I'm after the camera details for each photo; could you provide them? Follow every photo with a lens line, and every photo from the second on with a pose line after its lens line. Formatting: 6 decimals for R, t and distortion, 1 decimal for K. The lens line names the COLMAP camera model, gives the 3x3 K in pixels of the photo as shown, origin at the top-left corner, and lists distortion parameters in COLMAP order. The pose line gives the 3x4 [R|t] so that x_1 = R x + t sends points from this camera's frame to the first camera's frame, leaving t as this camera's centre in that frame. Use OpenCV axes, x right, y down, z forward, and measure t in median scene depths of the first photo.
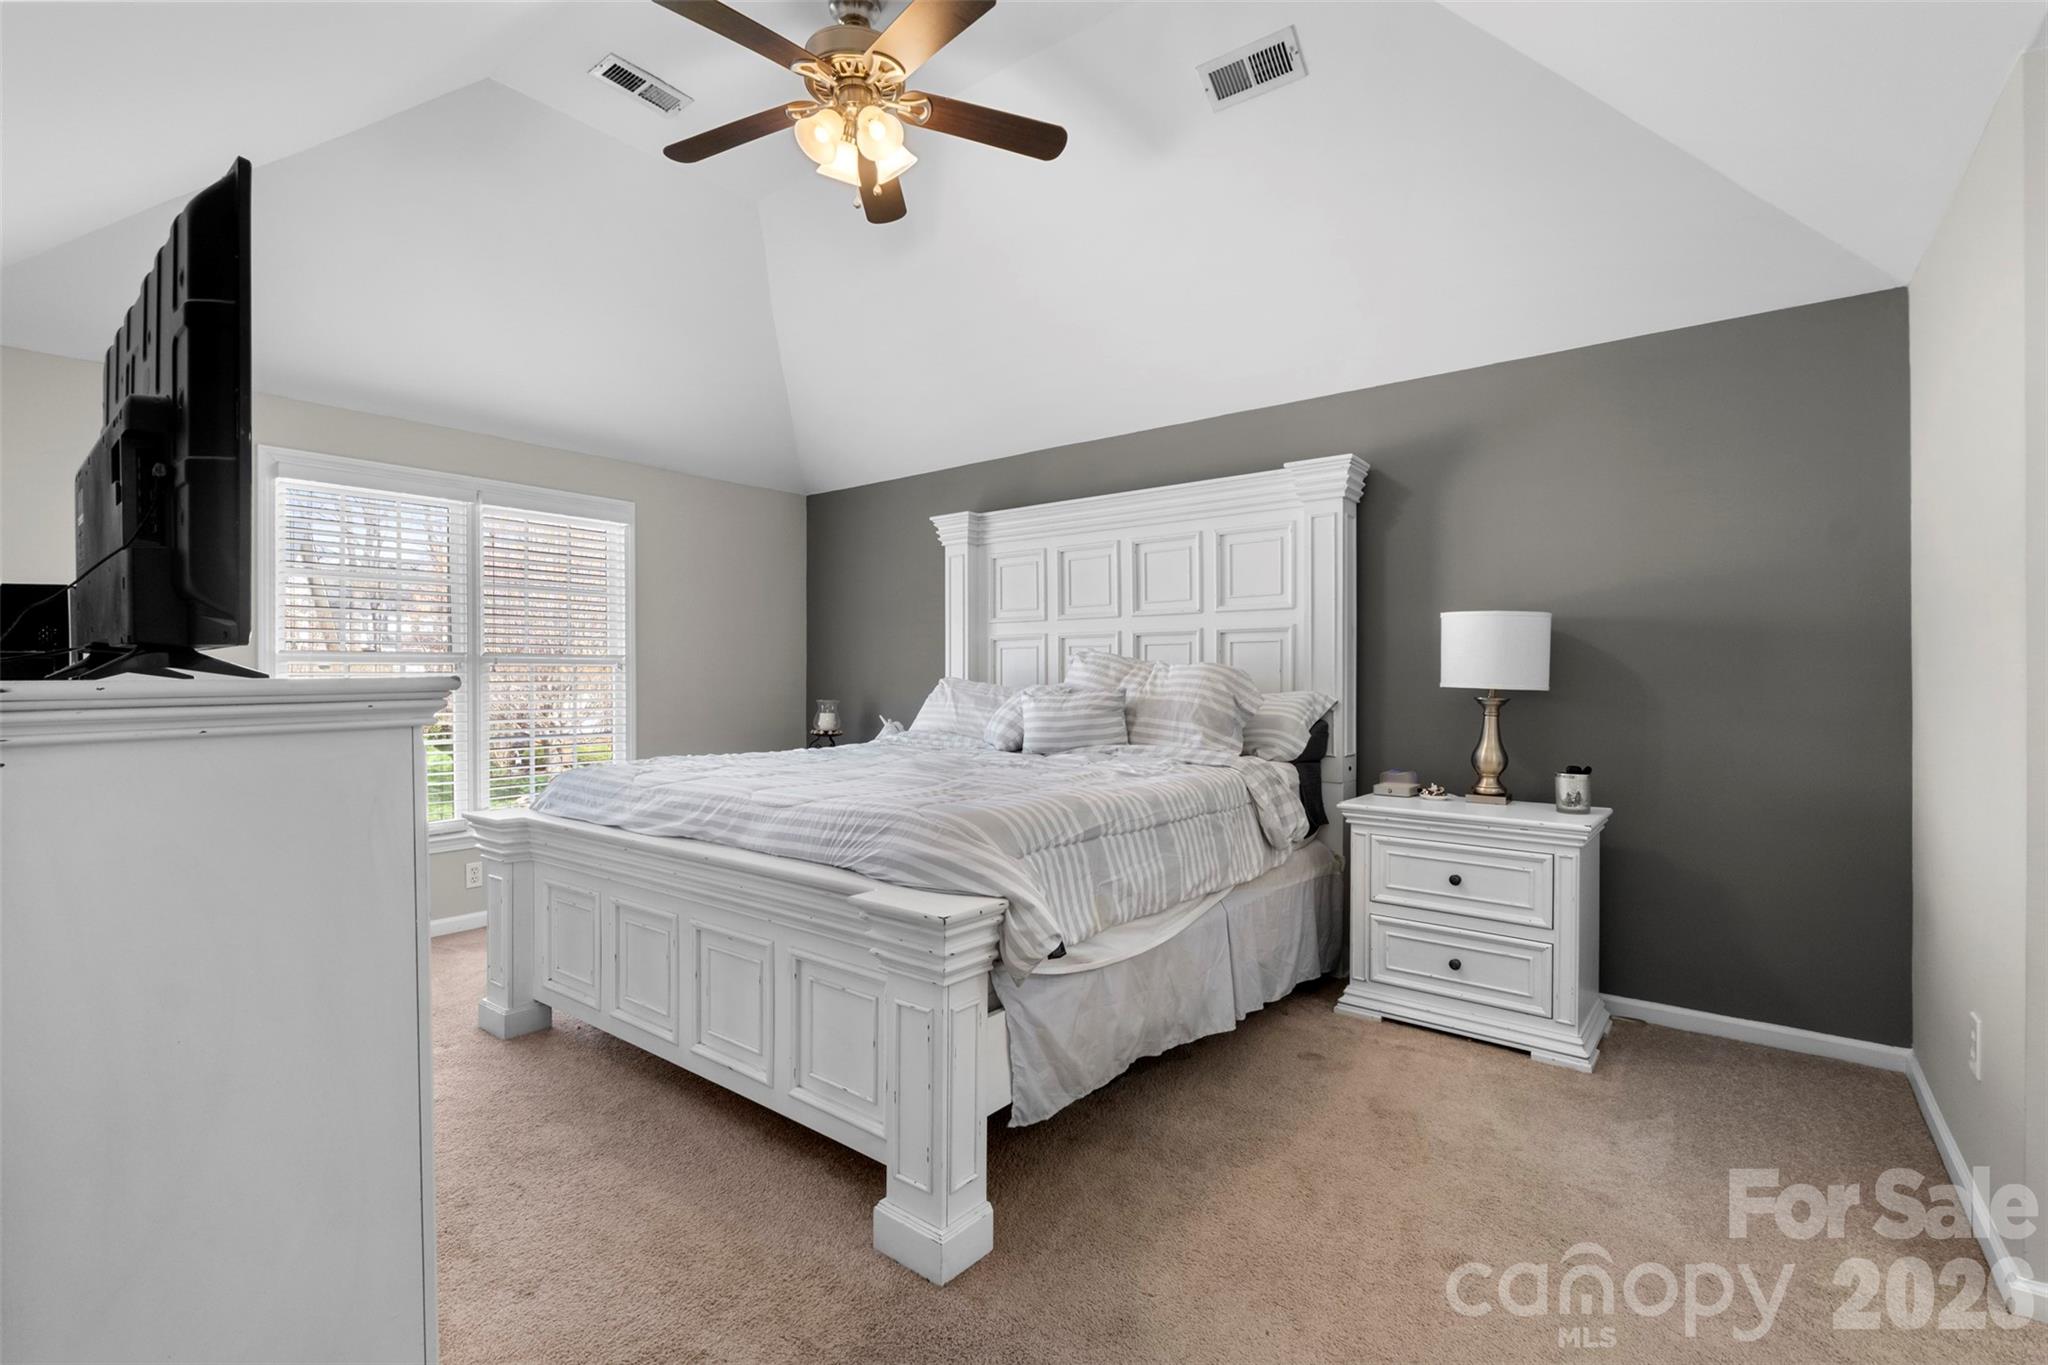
lens RADIAL K [[926.0, 0, 1009.7], [0, 926.0, 683.8], [0, 0, 1]] dist [-0.000848, -0.001268]
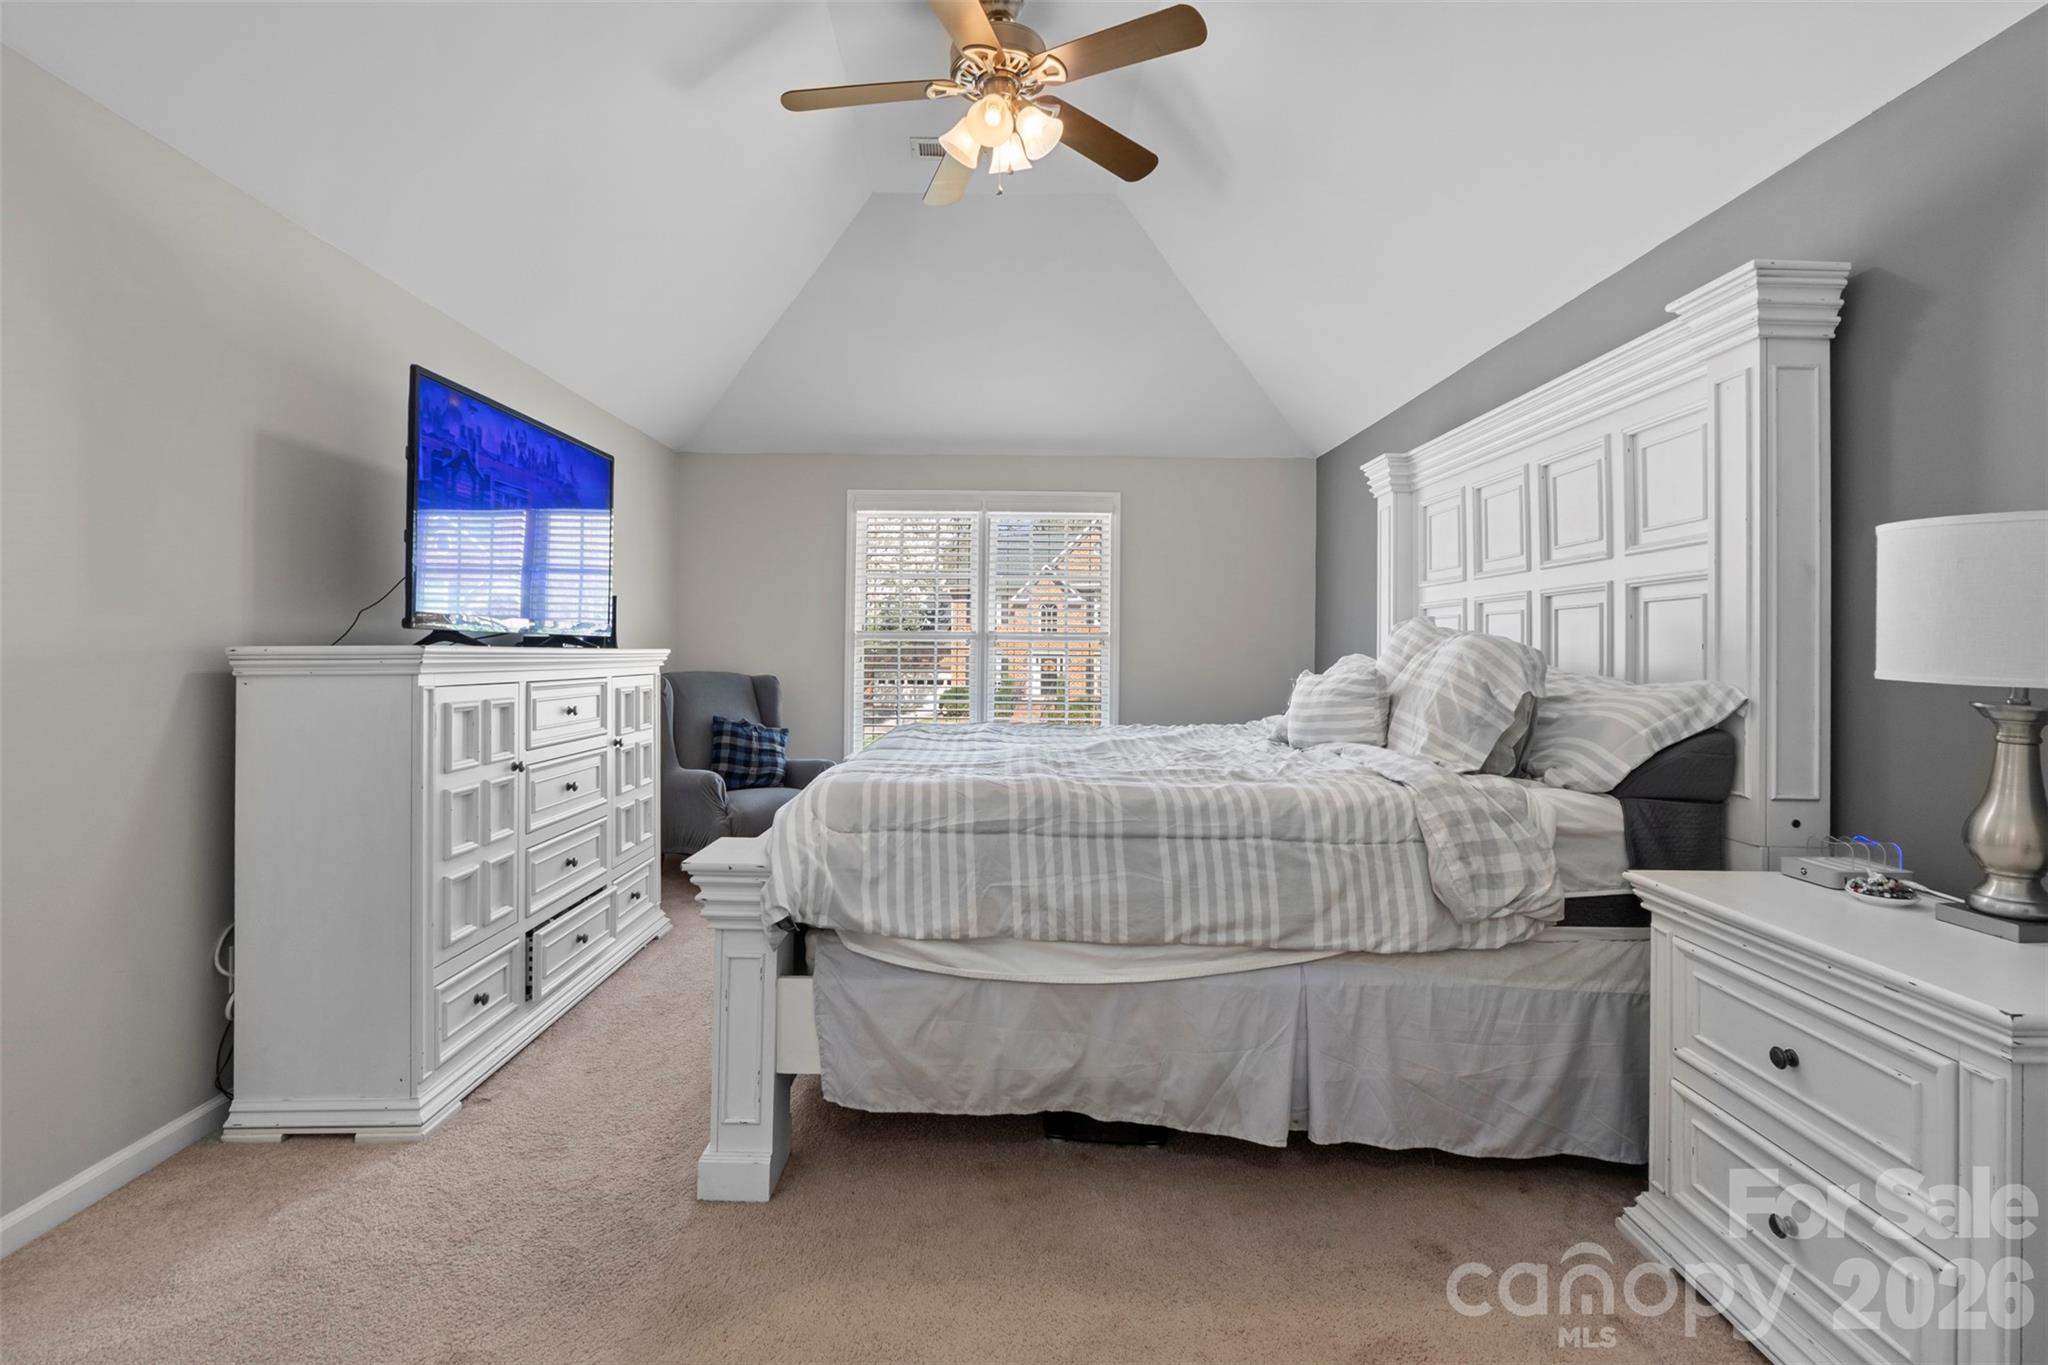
lens RADIAL K [[926.0, 0, 1018.2], [0, 926.0, 642.8], [0, 0, 1]] dist [-0.000848, -0.001268]
pose [[0.628355, -0.000532, -0.777927, 0.565503], [-0.014556, 0.999817, -0.012442, -0.002787], [0.777791, 0.019142, 0.628232, 0.326705]]
